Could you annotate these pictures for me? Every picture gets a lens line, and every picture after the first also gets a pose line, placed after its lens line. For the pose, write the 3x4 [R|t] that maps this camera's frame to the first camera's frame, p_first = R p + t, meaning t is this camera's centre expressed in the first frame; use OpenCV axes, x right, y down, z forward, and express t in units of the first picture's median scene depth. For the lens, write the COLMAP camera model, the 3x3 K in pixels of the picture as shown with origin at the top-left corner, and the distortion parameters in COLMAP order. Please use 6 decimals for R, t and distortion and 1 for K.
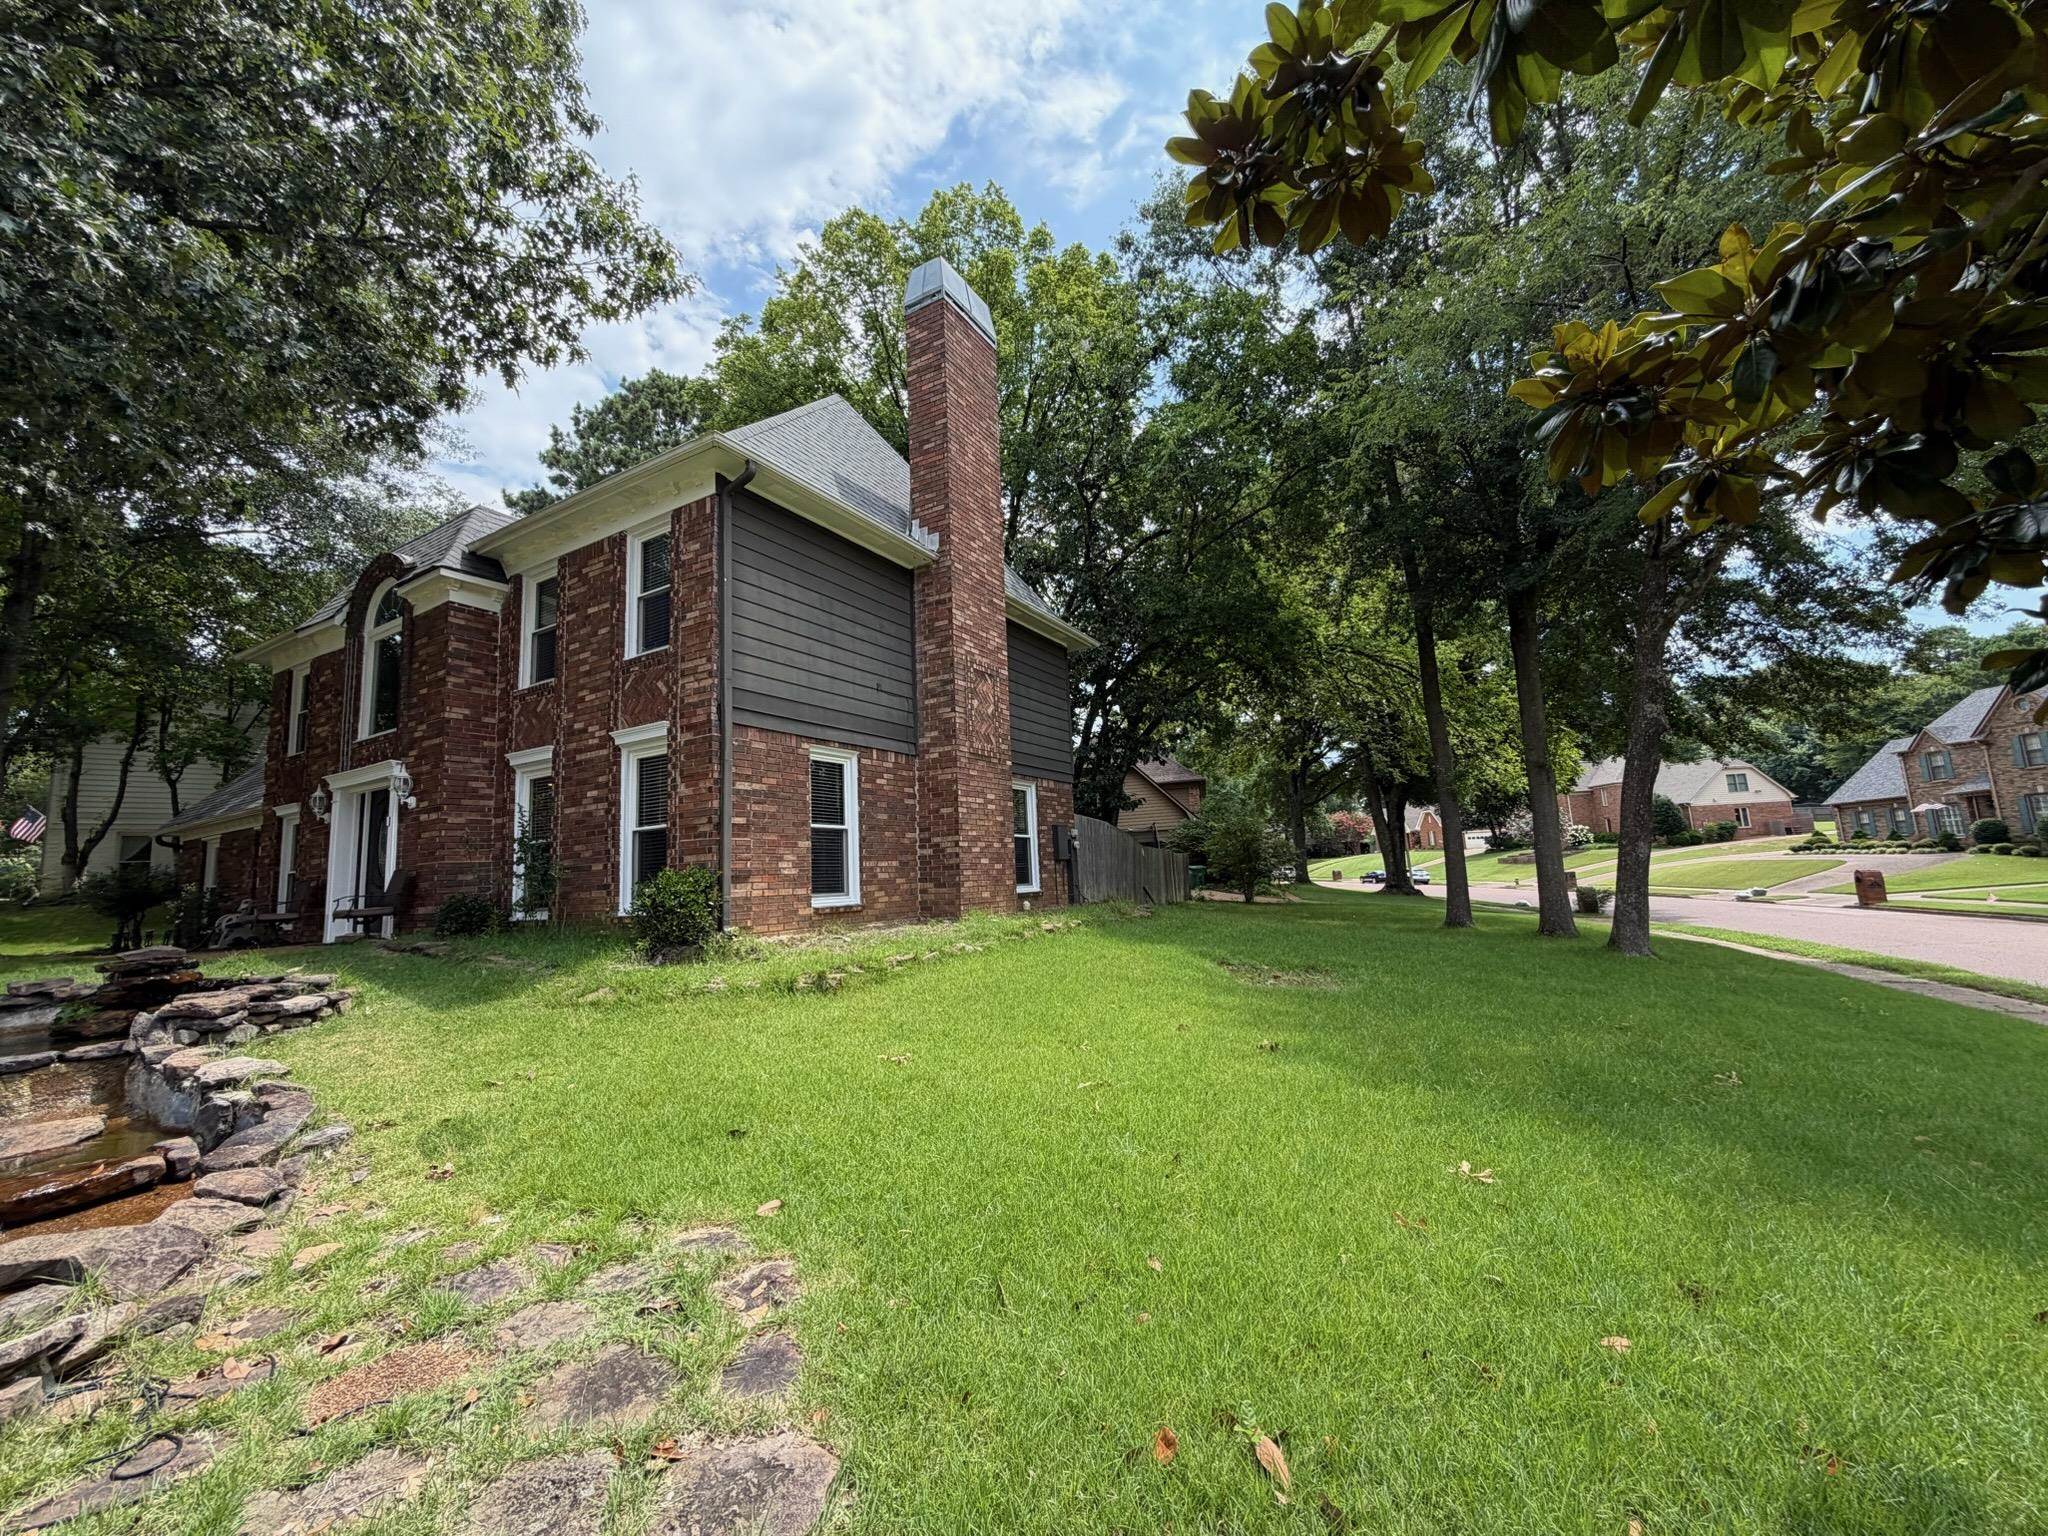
lens RADIAL K [[828.6, 0, 1024.0], [0, 828.6, 768.0], [0, 0, 1]] dist [0.000338, 0.000011]
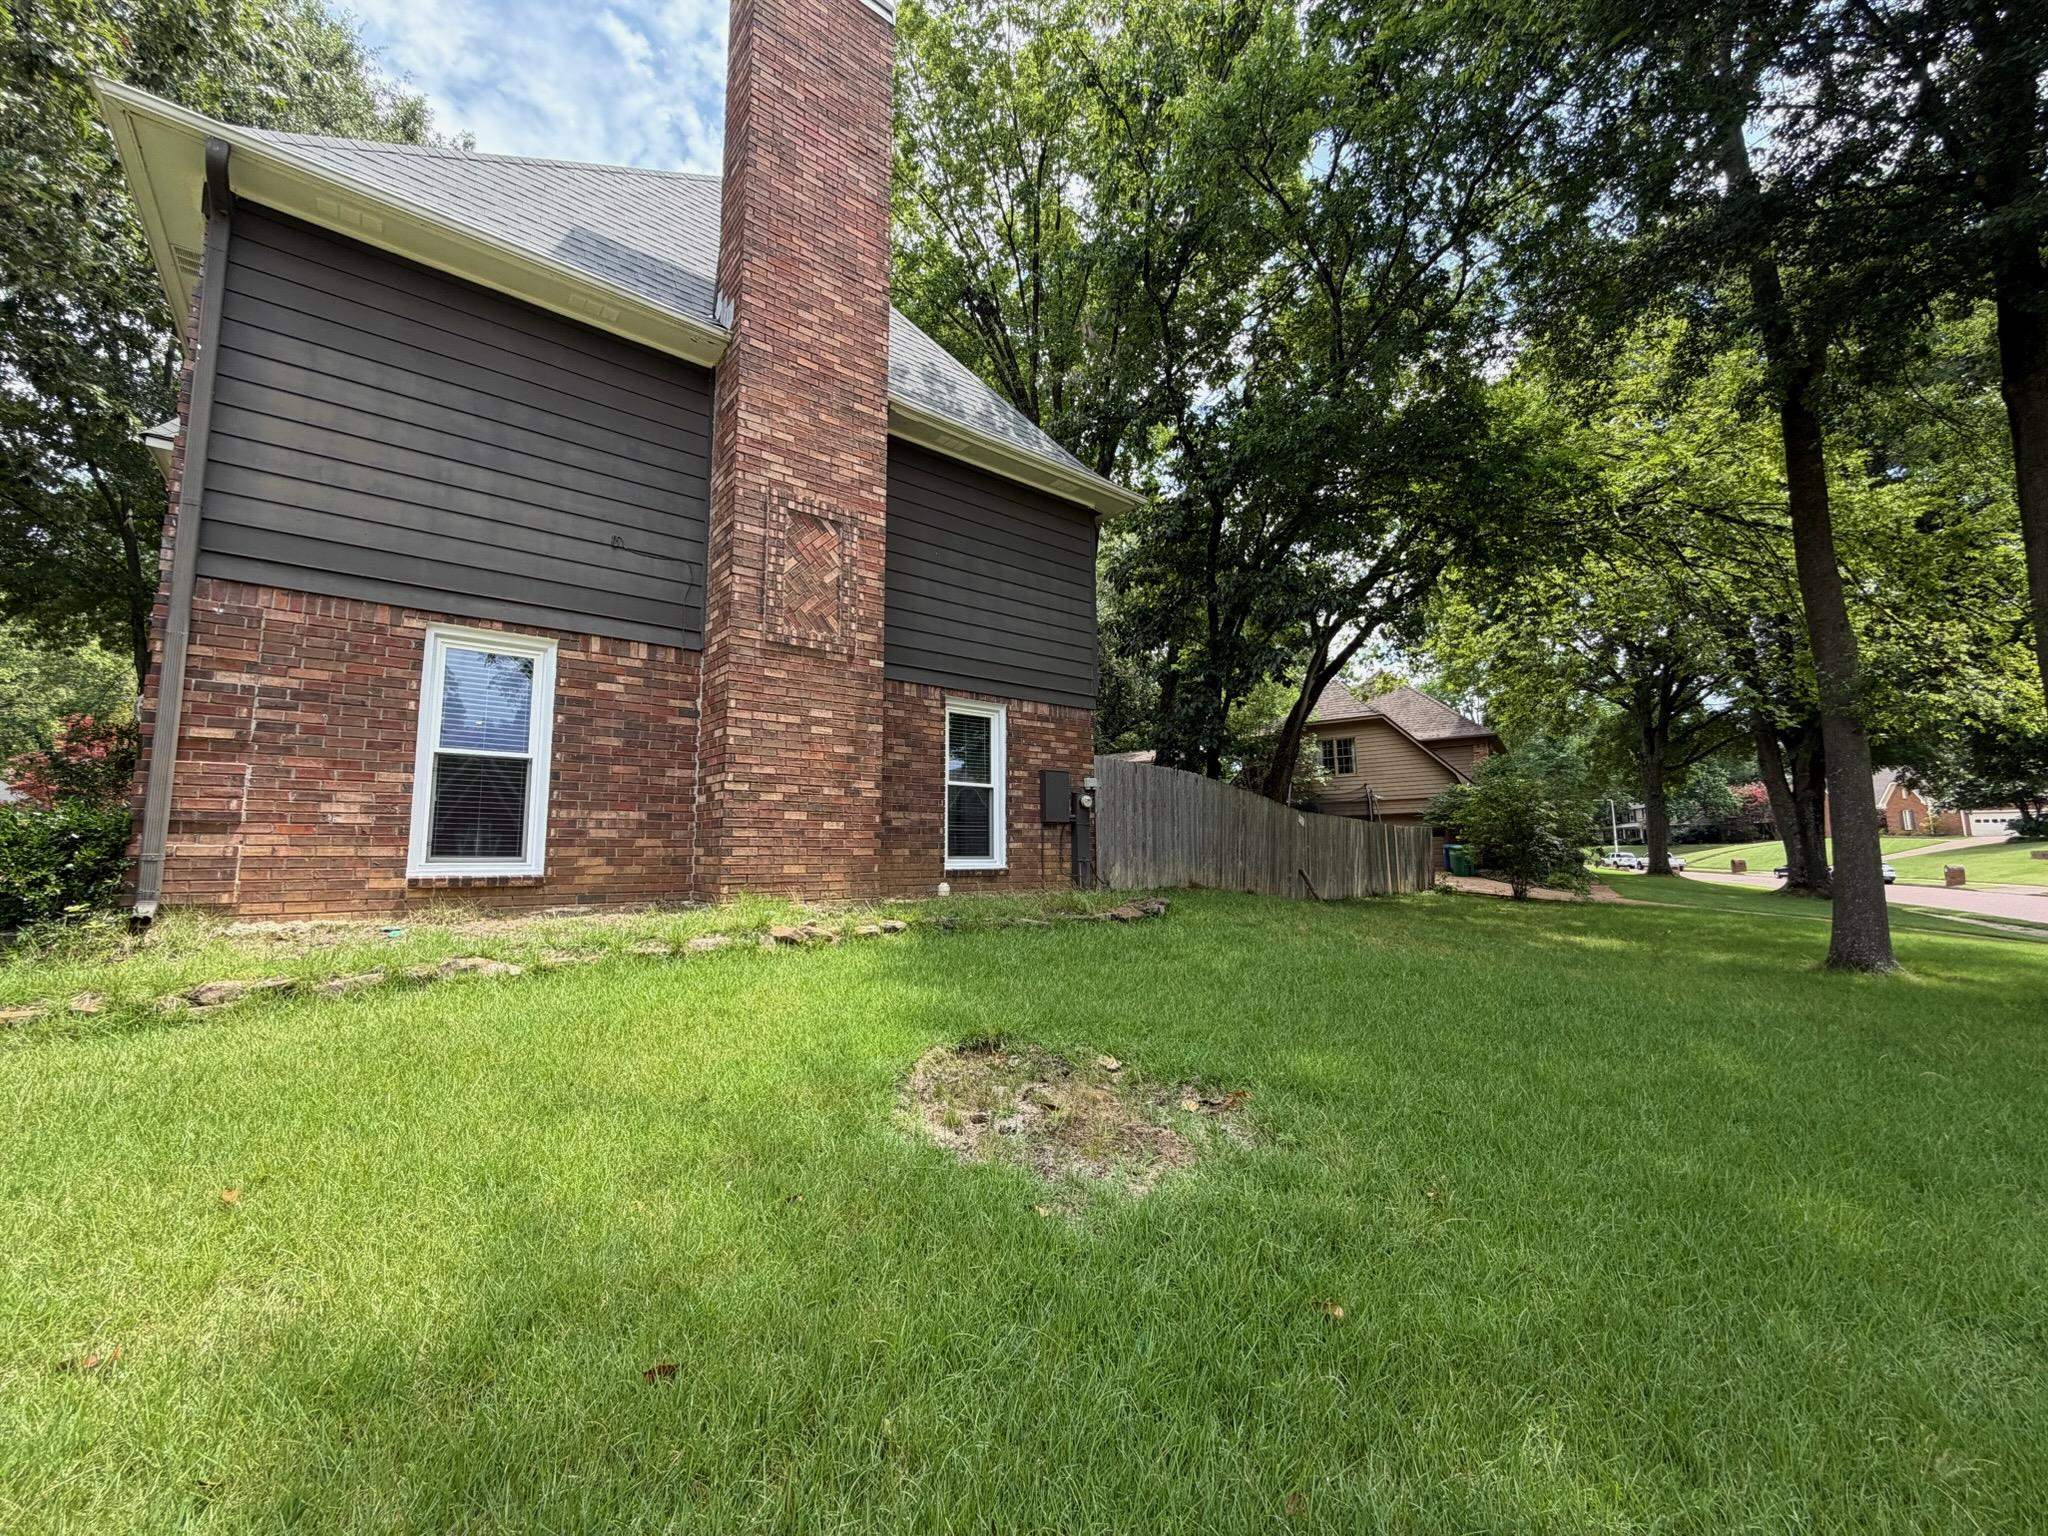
lens RADIAL K [[811.2, 0, 1024.0], [0, 811.2, 768.0], [0, 0, 1]] dist [0.000782, 0.000011]
pose [[0.928828, -0.000742, -0.370511, 0.320849], [0.013296, 0.999421, 0.031332, 0.056738], [0.370273, -0.034028, 0.928299, 0.476849]]
